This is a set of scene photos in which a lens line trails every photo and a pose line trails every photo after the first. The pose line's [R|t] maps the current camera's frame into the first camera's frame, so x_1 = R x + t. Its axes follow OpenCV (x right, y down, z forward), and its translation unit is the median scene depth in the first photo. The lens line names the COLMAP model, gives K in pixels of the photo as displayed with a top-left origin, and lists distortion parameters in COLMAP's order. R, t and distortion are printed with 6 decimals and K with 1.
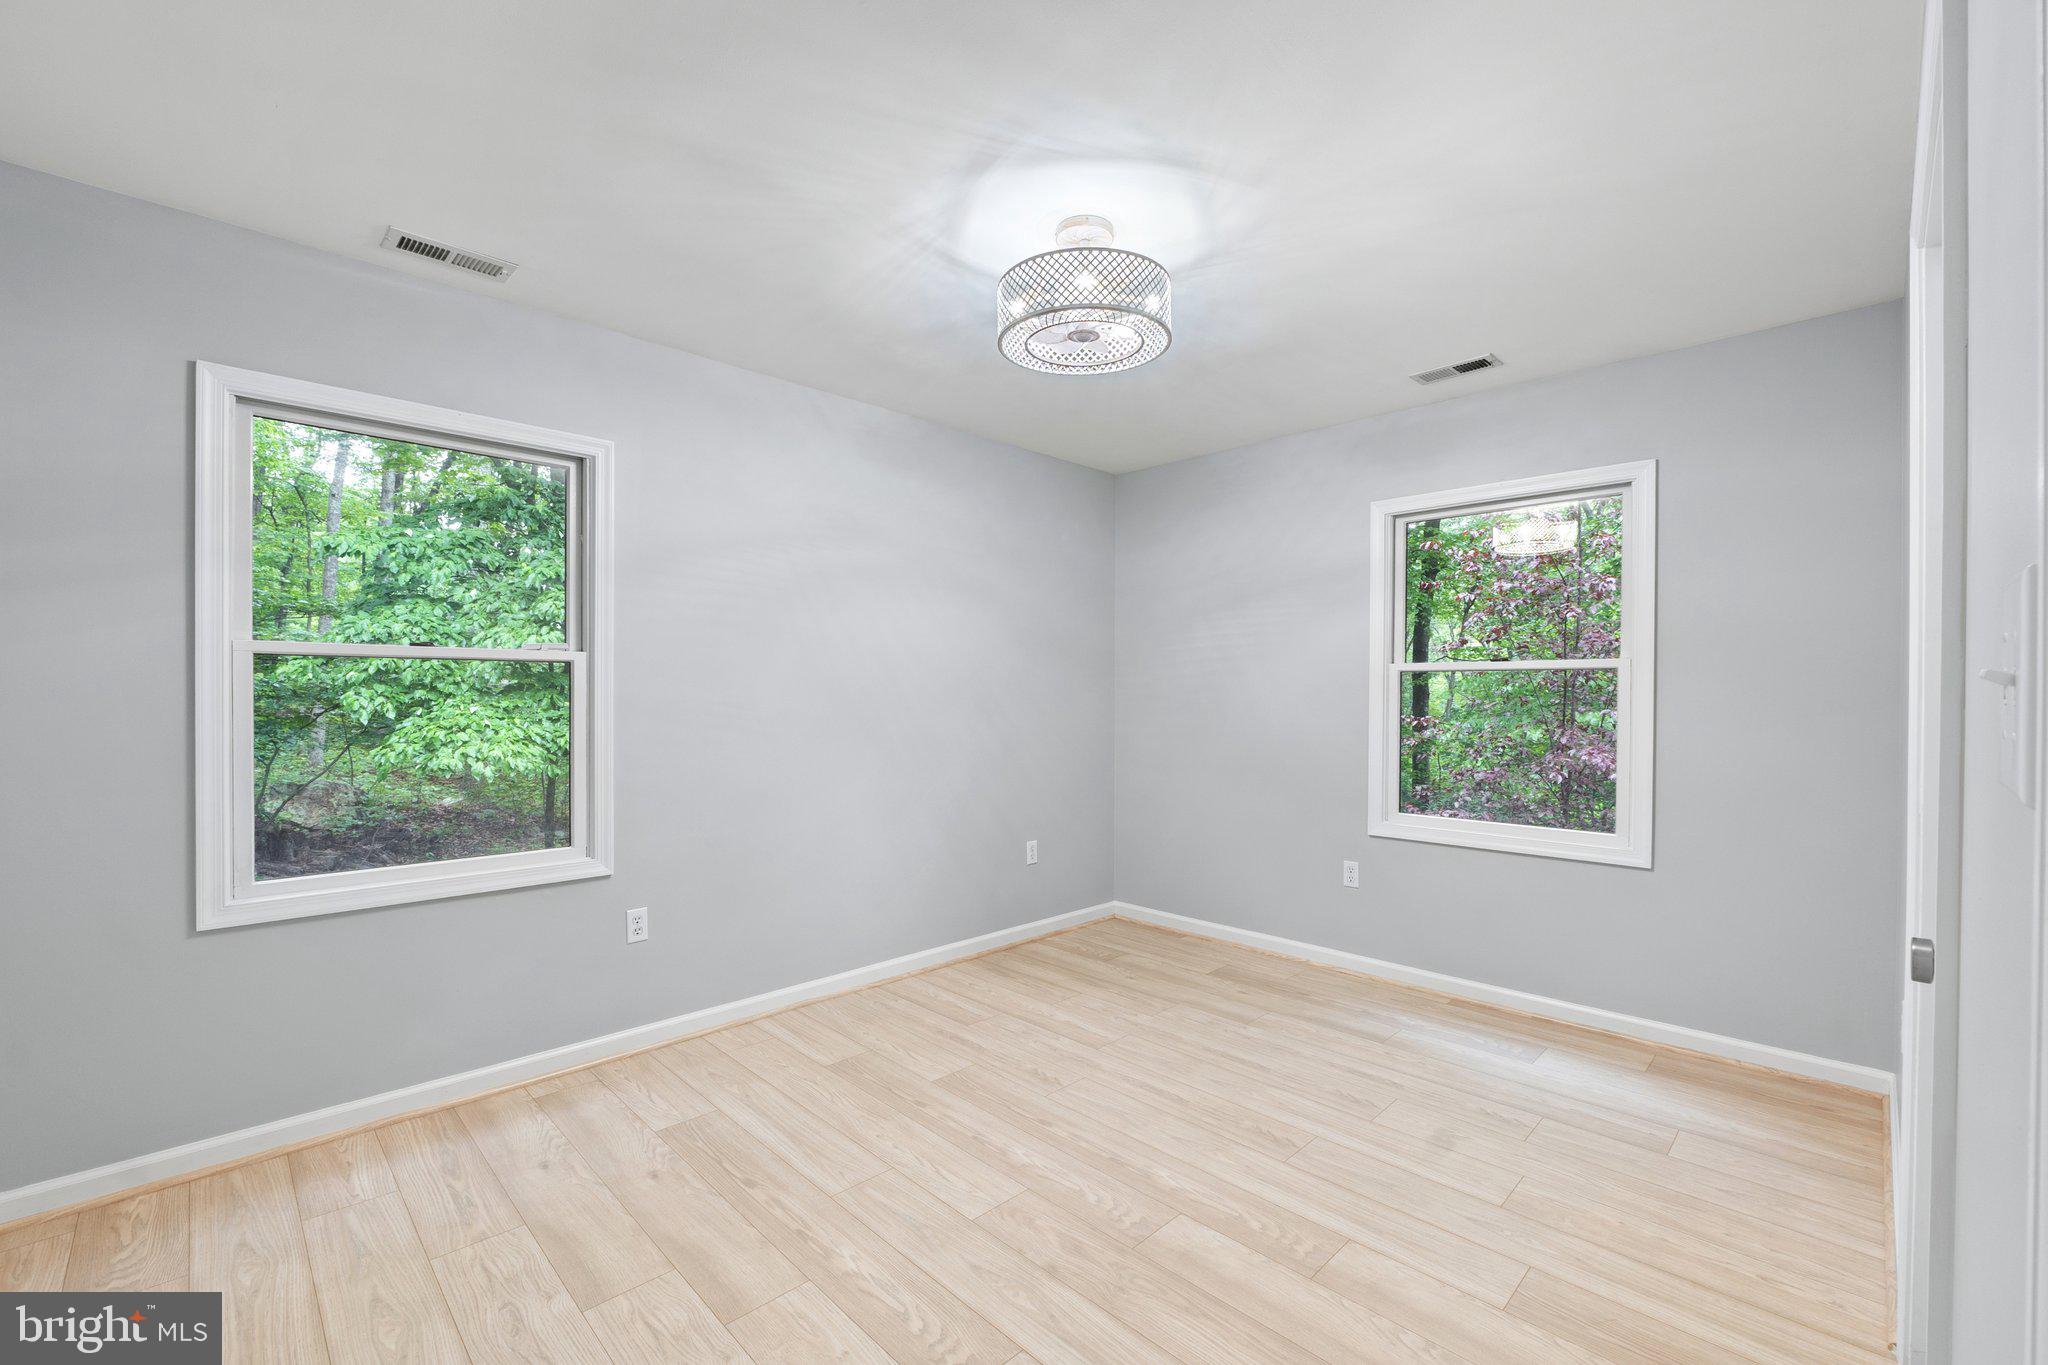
lens RADIAL K [[840.8, 0, 1028.0], [0, 840.8, 679.1], [0, 0, 1]] dist [0.000111, 0.000028]
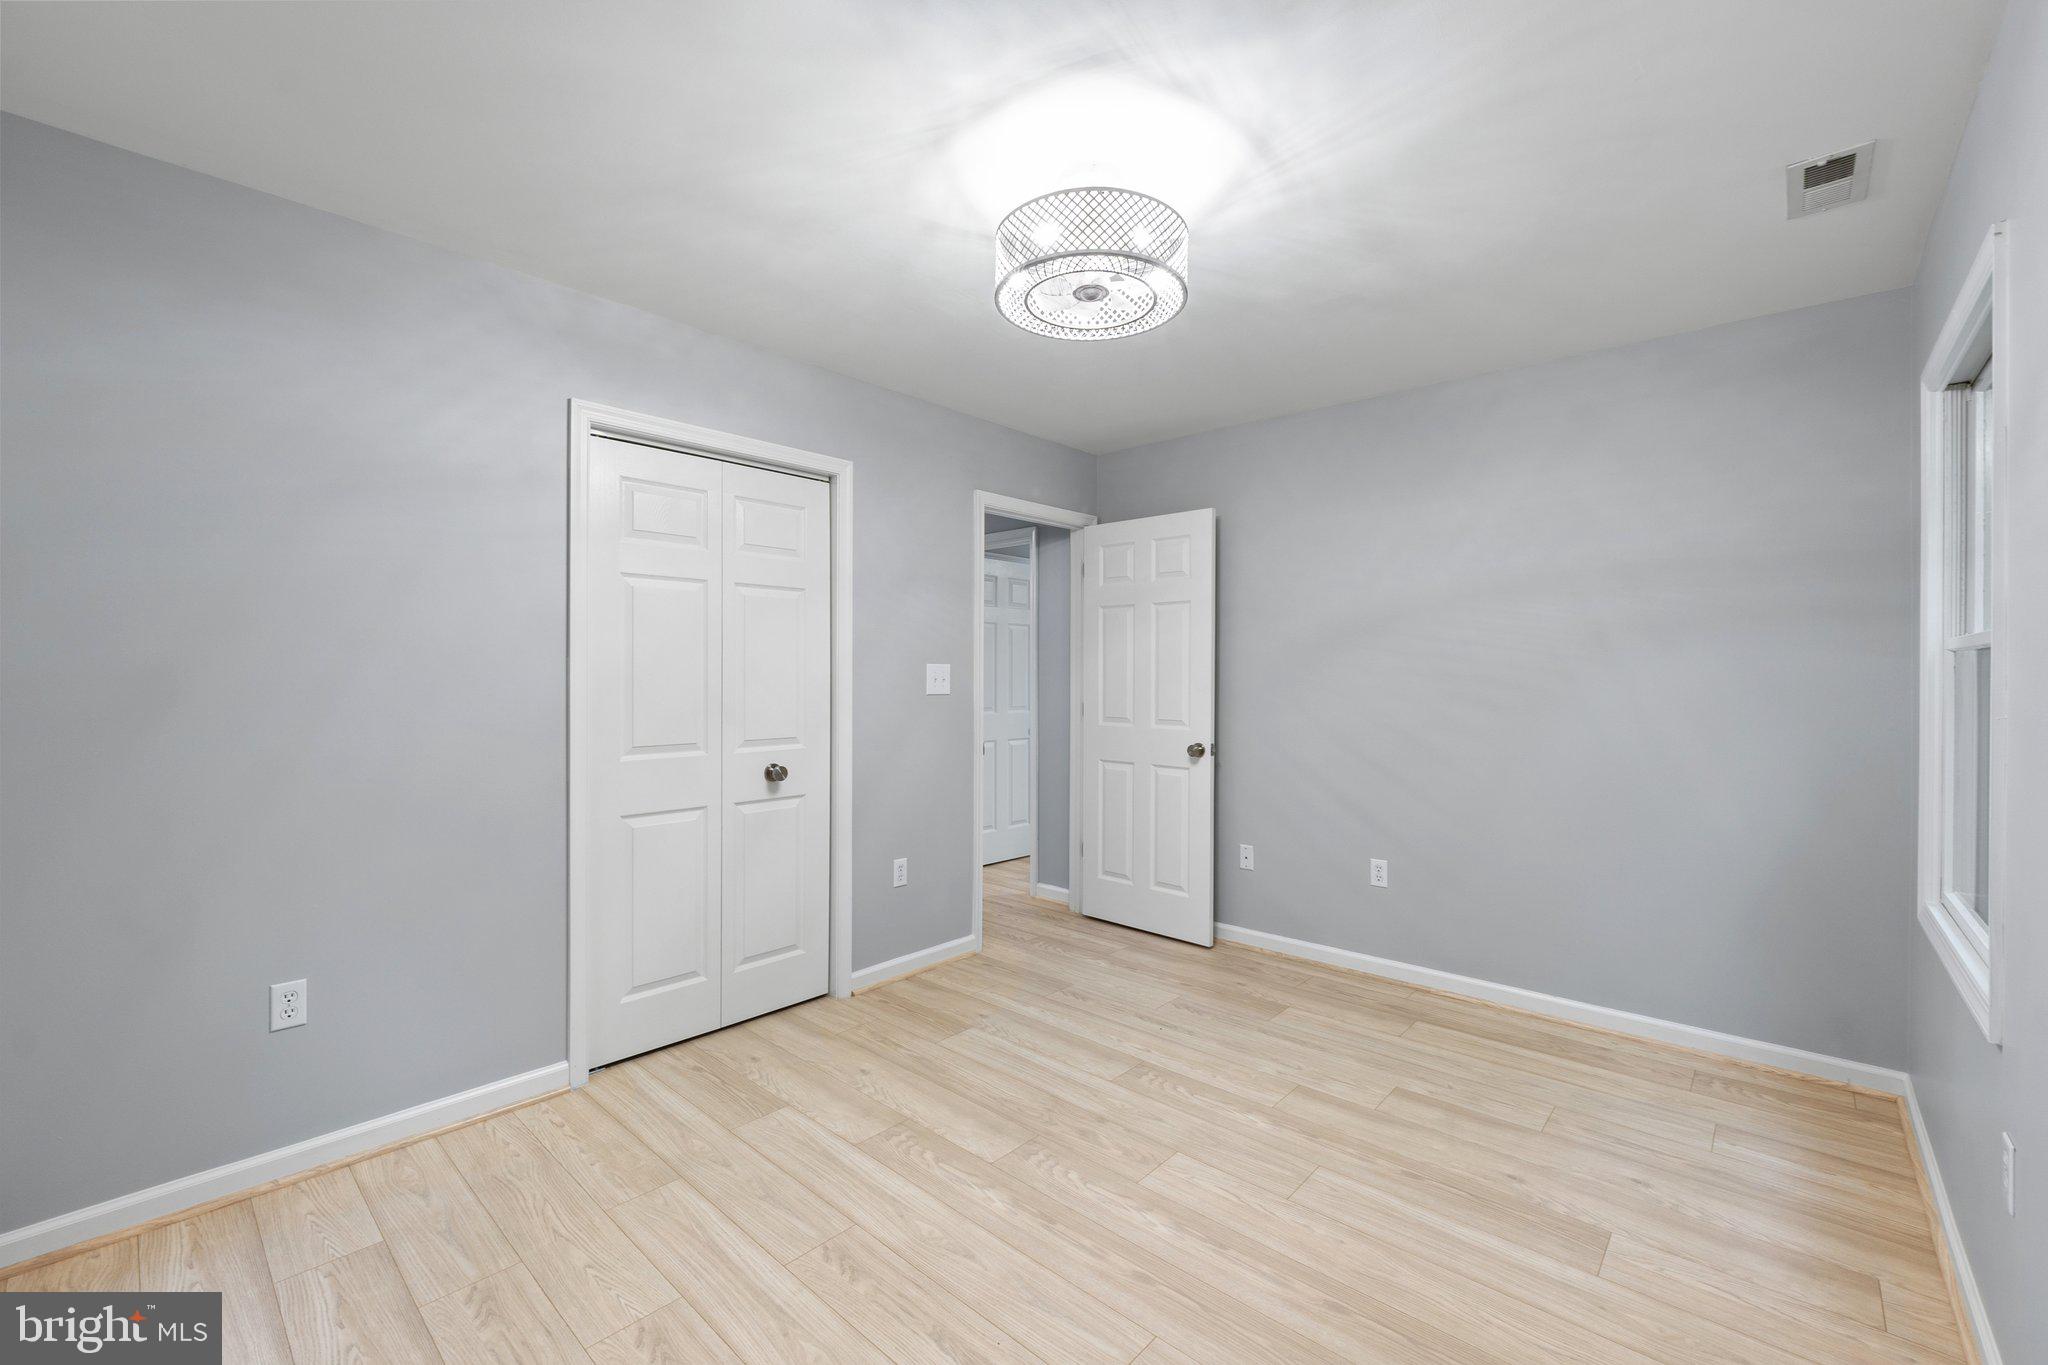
lens RADIAL K [[840.8, 0, 1028.0], [0, 840.8, 679.1], [0, 0, 1]] dist [0.000111, 0.000028]
pose [[-0.998651, -0.007915, -0.051318, 0.190402], [-0.007515, 0.999940, -0.007993, 0.015897], [0.051378, -0.007596, -0.998650, 2.043438]]
